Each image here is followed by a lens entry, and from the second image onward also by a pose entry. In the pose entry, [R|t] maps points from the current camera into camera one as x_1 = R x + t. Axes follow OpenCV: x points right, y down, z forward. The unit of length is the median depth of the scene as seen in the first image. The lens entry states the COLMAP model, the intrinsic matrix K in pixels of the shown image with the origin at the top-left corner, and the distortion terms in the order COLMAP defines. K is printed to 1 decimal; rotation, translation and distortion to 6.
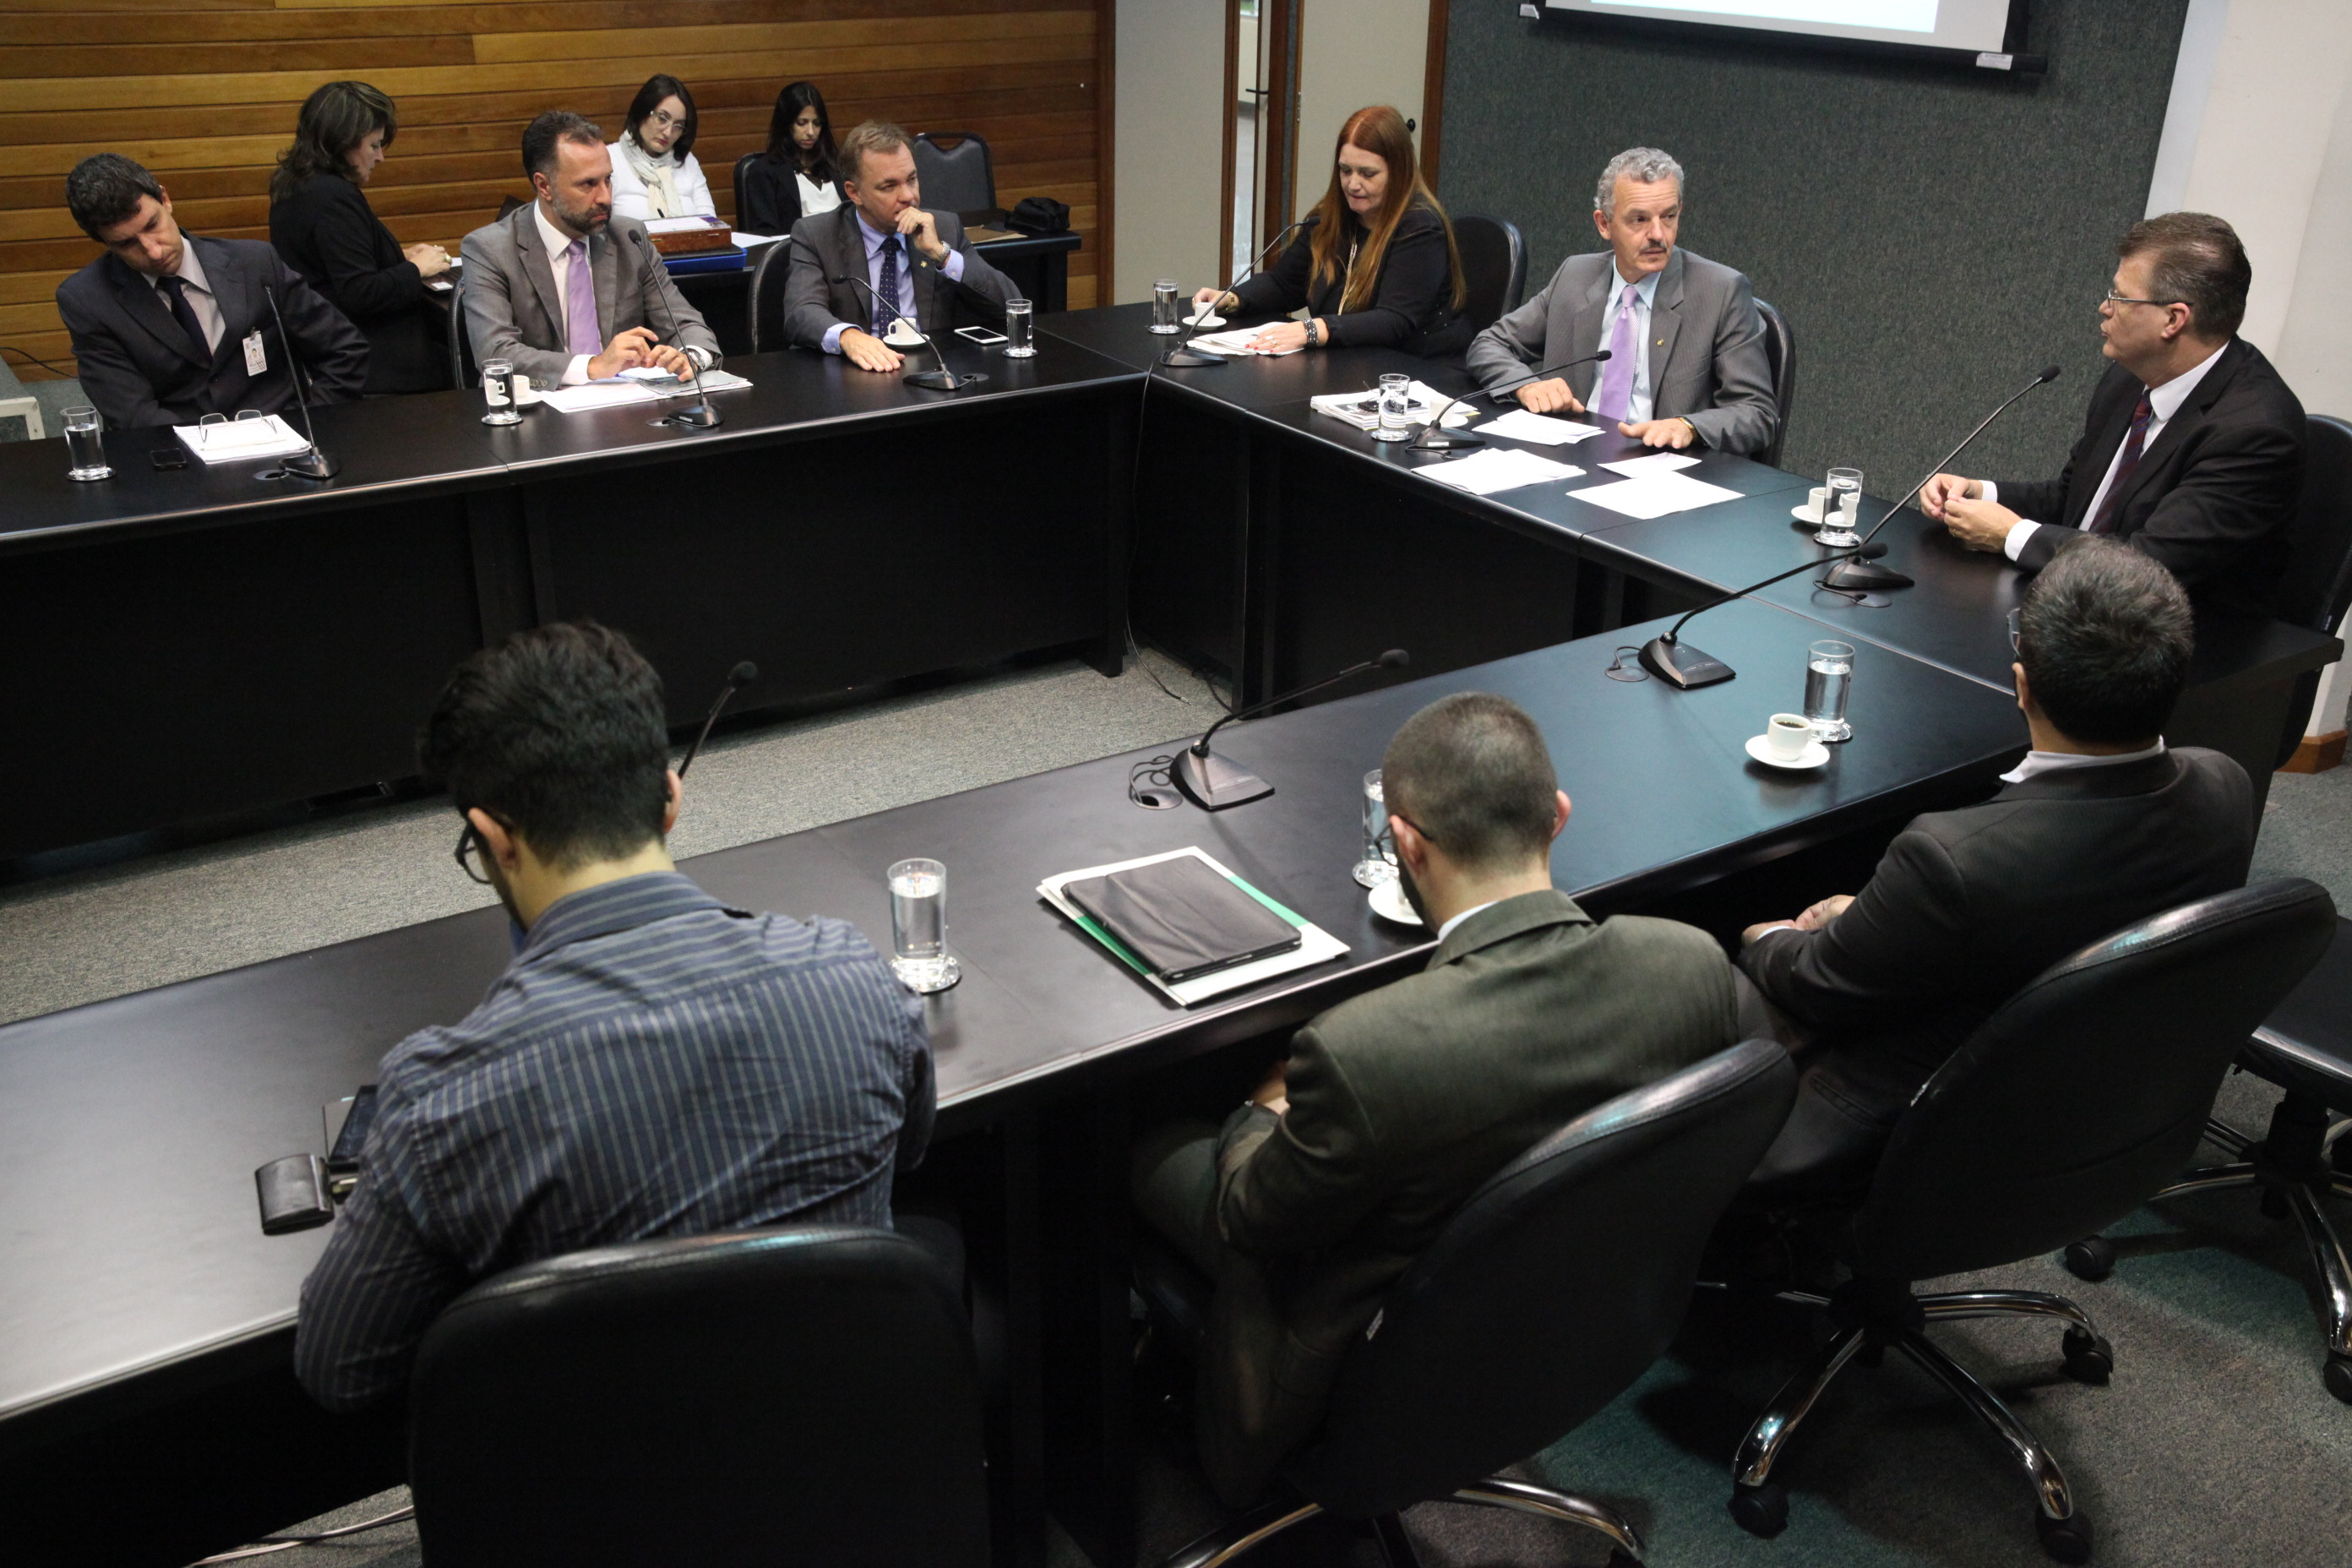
lens RADIAL K [[2039.4, 0, 1180.9], [0, 2039.4, 786.9], [0, 0, 1]] dist [-0.006064, 0.002045]
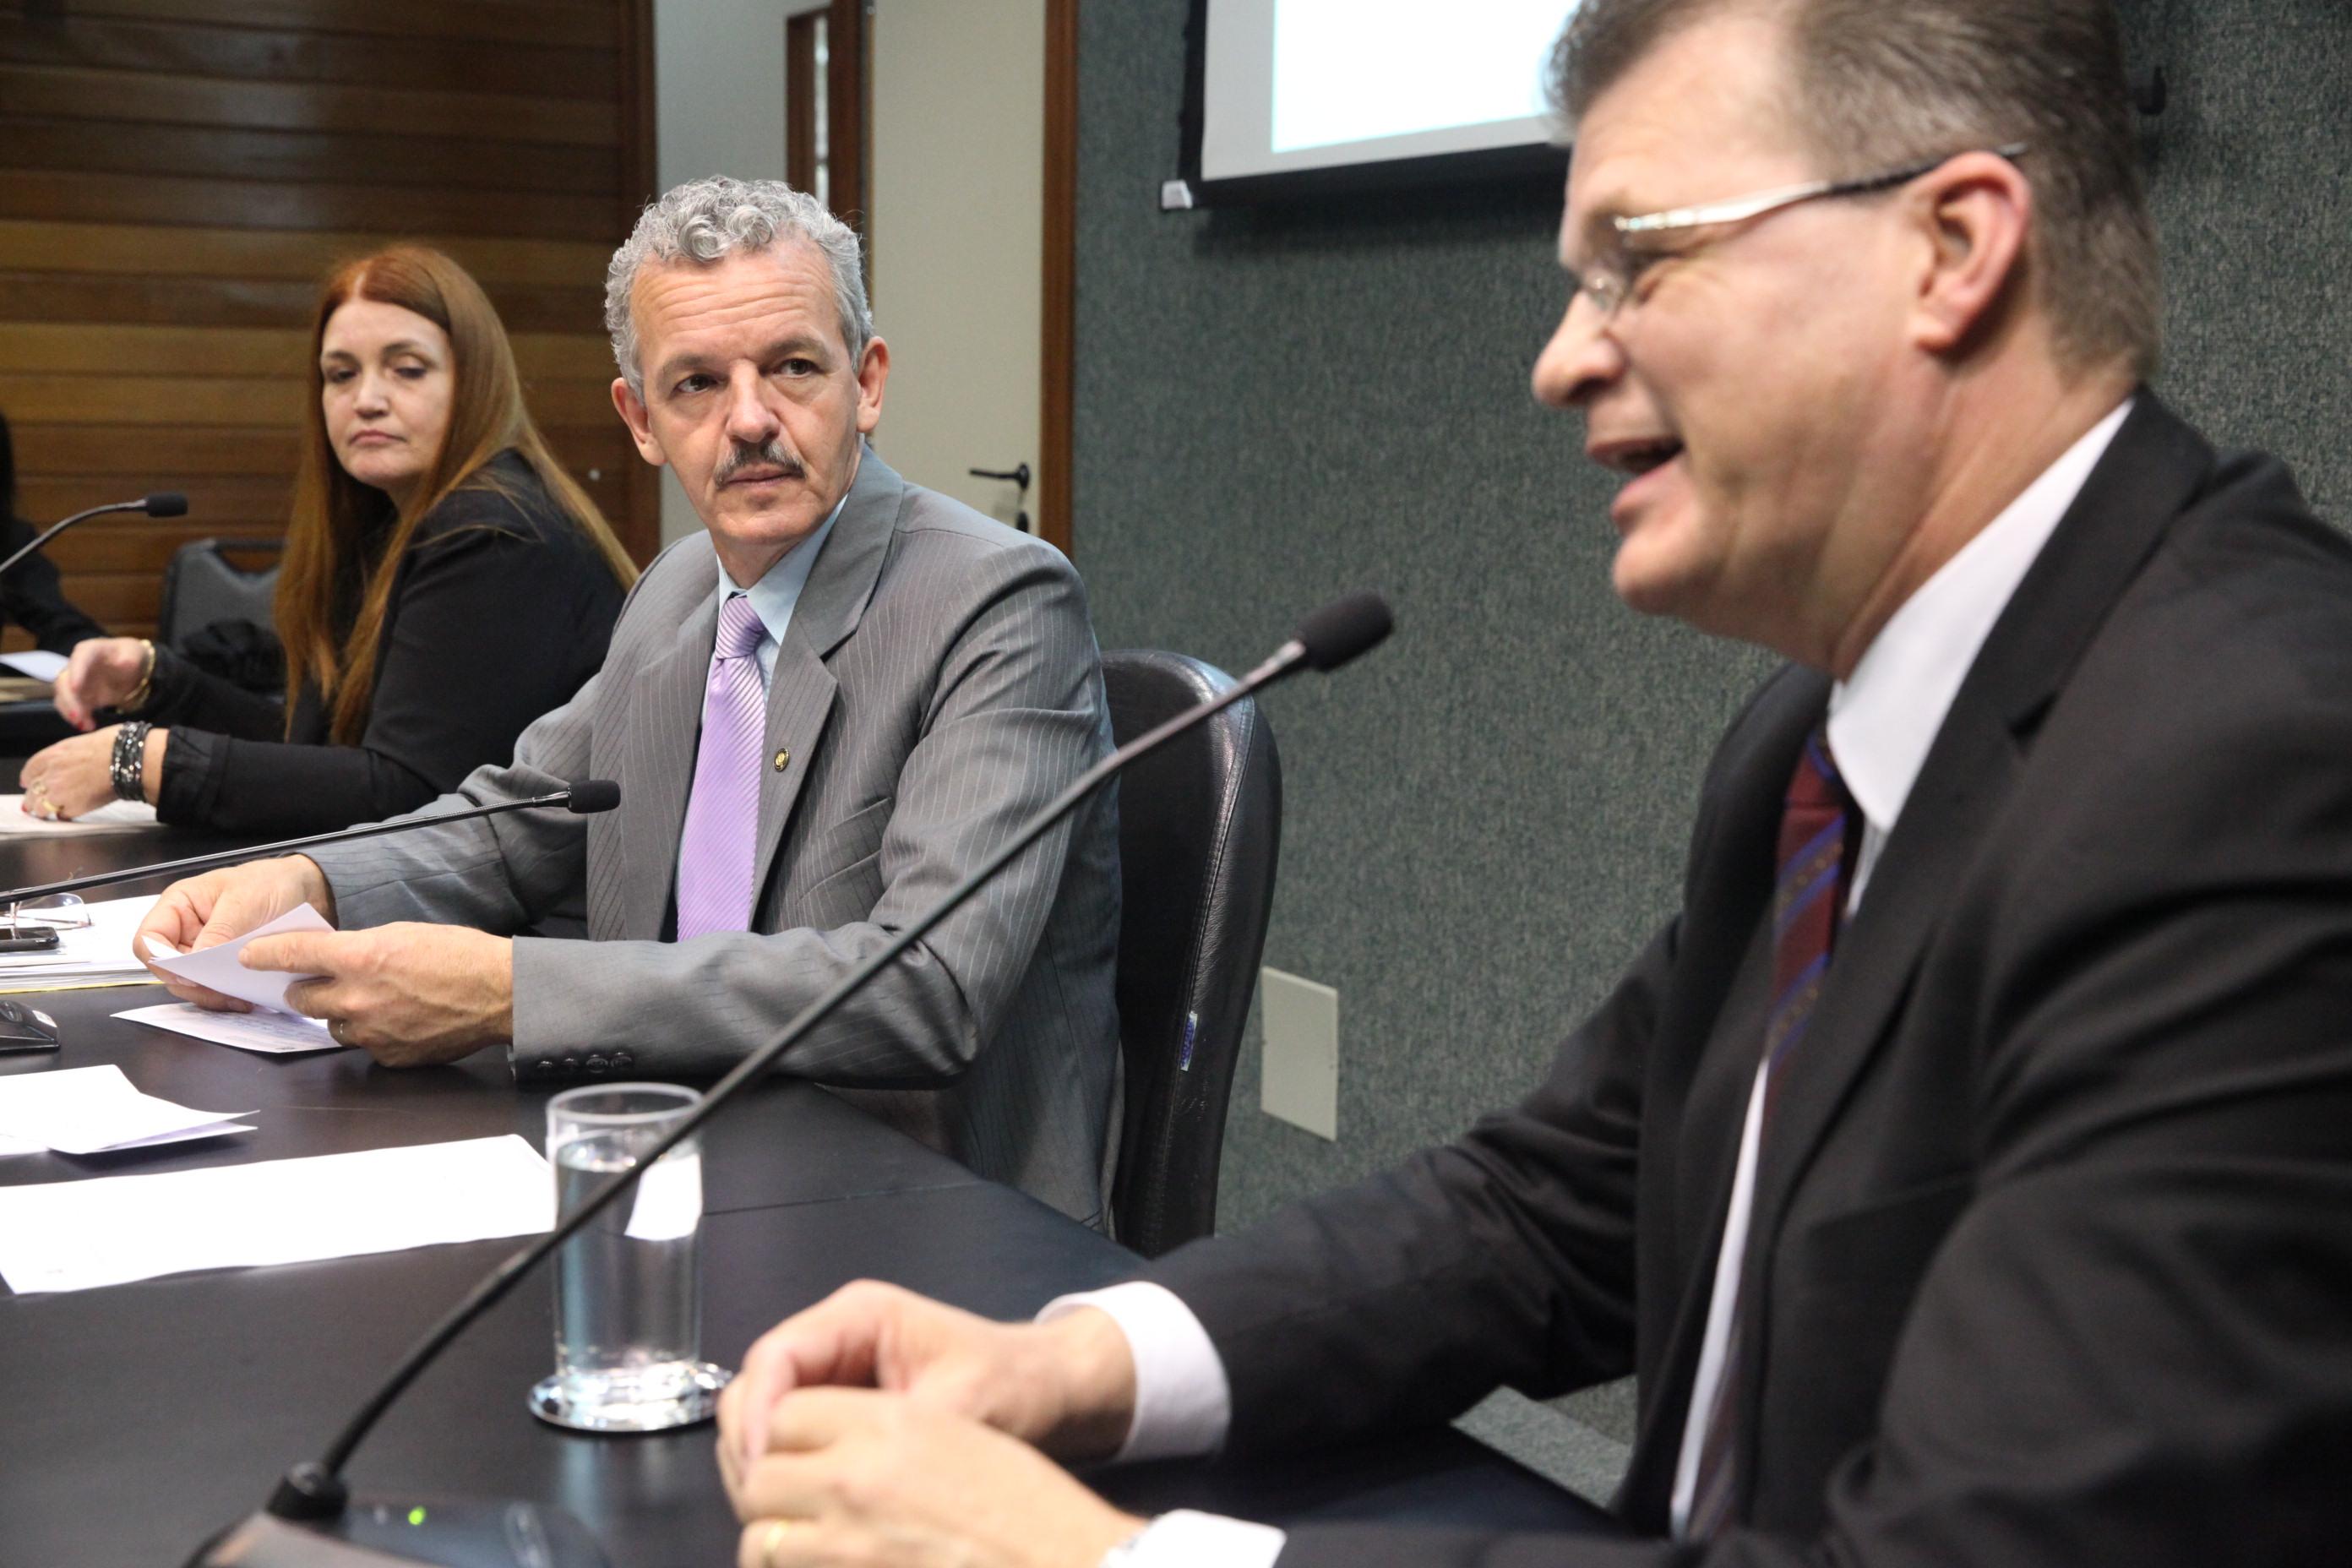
lens RADIAL K [[3240.0, 0, 1171.7], [0, 3240.0, 785.9], [0, 0, 1]] dist [0.093644, 0.000000]
pose [[0.997296, 0.012510, -0.072414, 0.282834], [-0.033389, 0.954956, -0.294863, -0.059674], [0.065464, 0.296484, 0.952792, 0.455915]]
